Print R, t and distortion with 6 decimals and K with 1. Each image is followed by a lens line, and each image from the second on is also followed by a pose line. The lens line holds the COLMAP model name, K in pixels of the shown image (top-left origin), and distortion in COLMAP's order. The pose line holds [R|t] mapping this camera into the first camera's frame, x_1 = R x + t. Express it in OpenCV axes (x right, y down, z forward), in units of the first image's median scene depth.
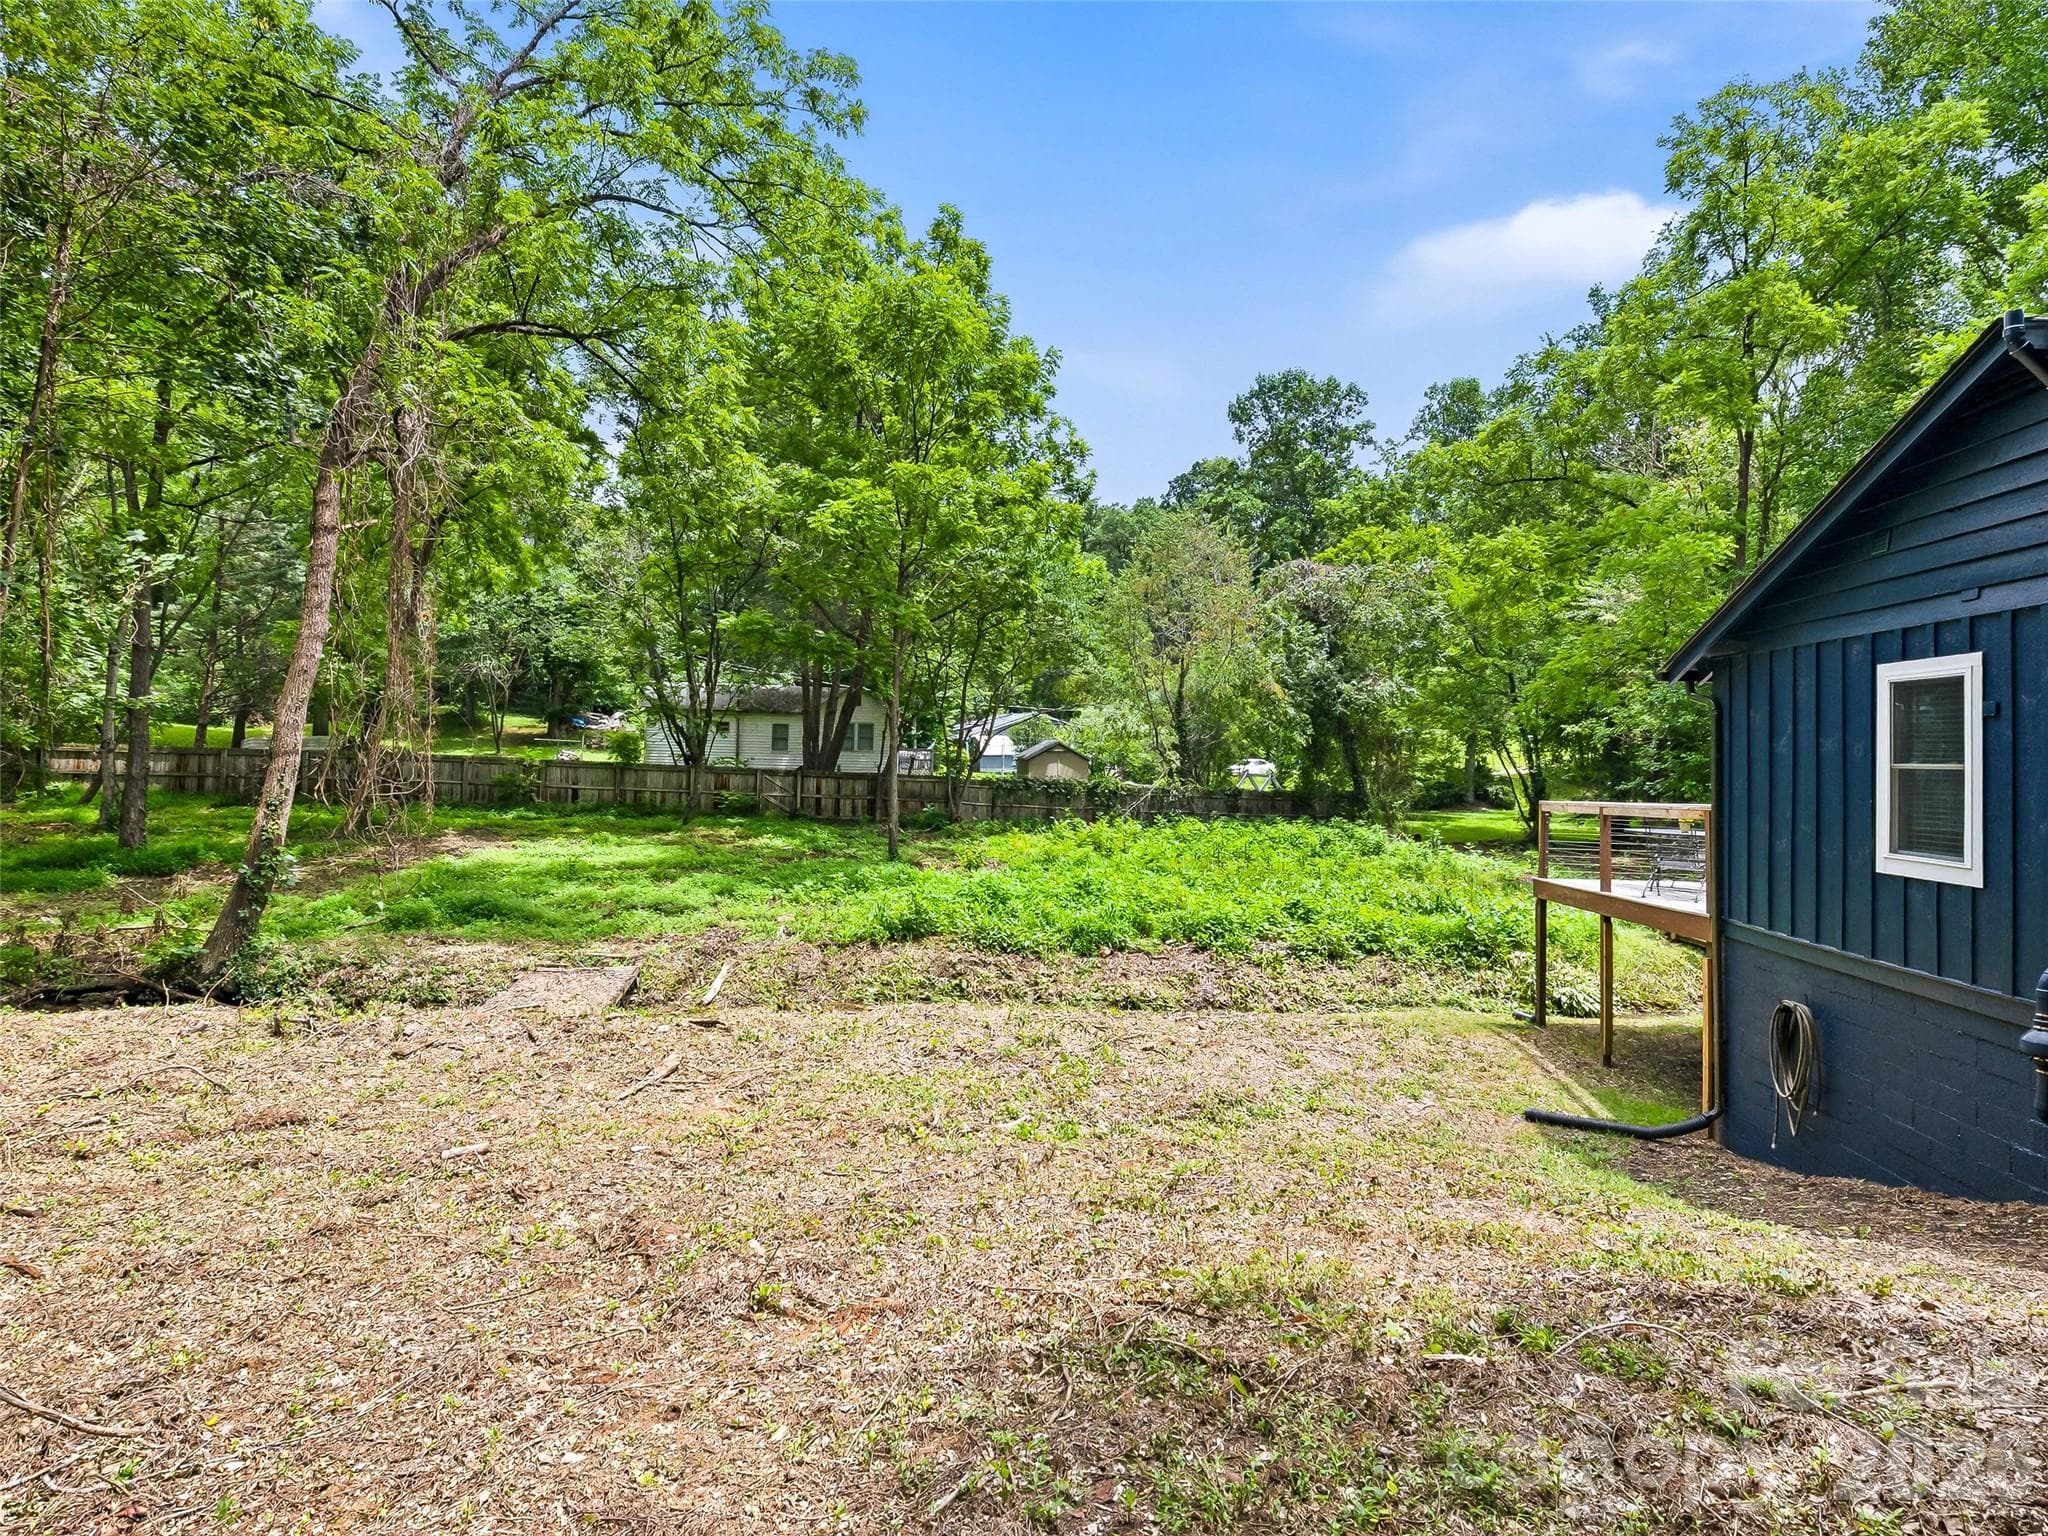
lens RADIAL K [[1055.4, 0, 1025.5], [0, 1055.4, 741.2], [0, 0, 1]] dist [0.000387, -0.000088]
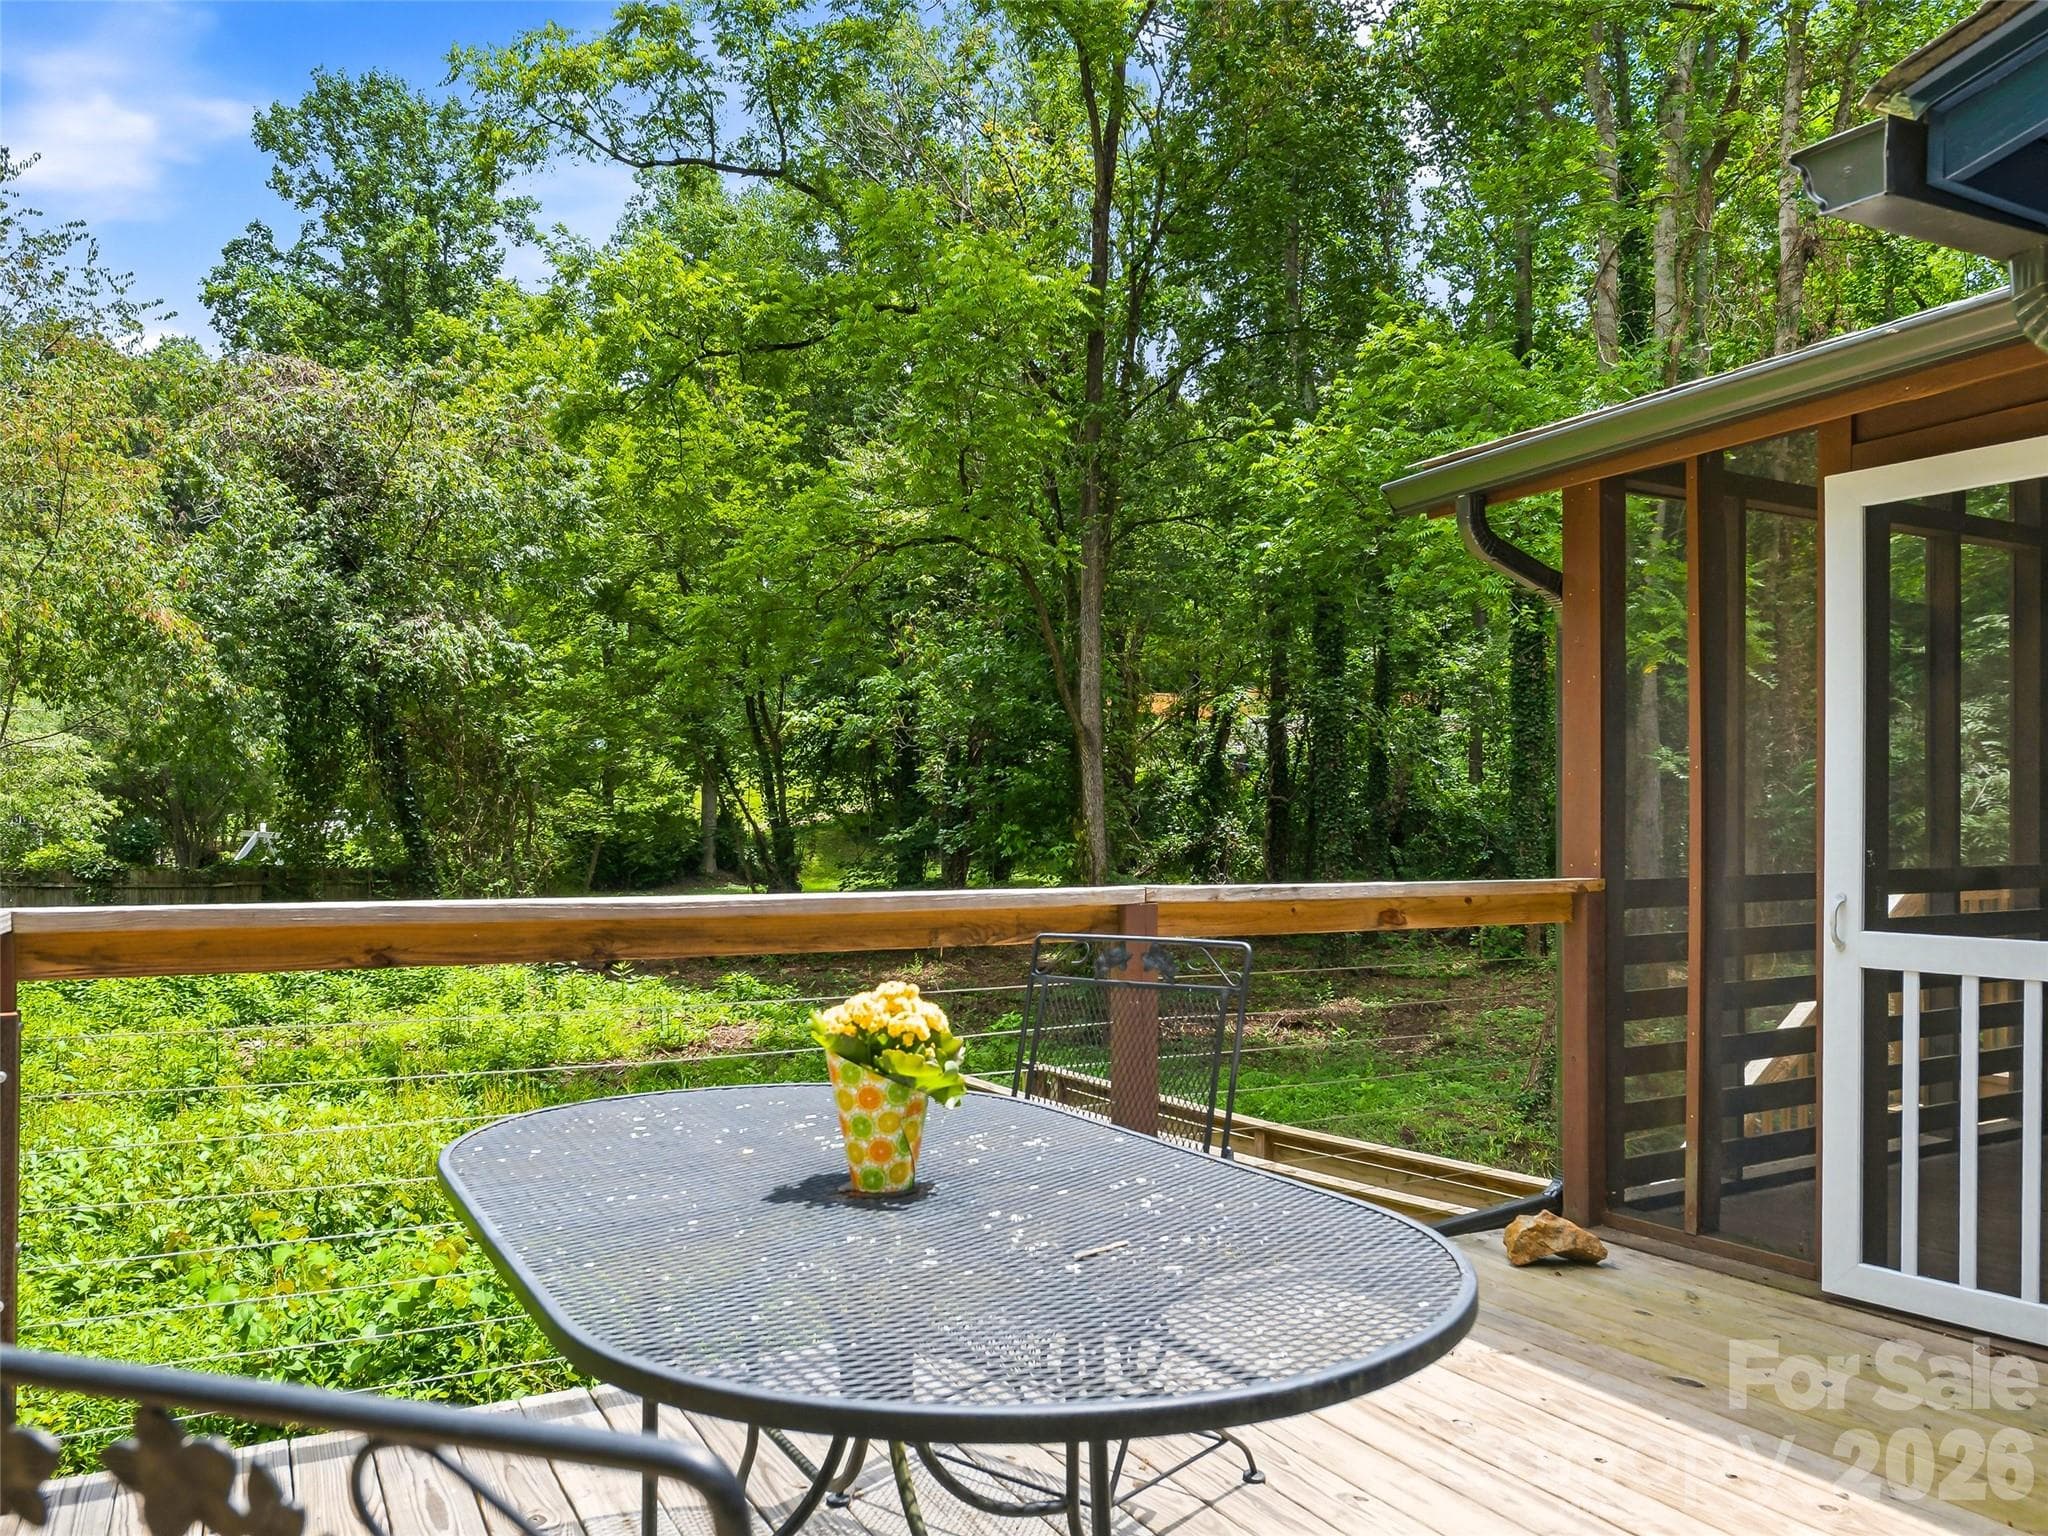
lens RADIAL K [[1494.7, 0, 1024.6], [0, 1494.7, 837.0], [0, 0, 1]] dist [0.000483, 0.000148]
pose [[0.847919, -0.015300, 0.529905, 0.195265], [0.001677, 0.999656, 0.026180, 0.019161], [-0.530123, -0.021310, 0.847653, 0.298338]]
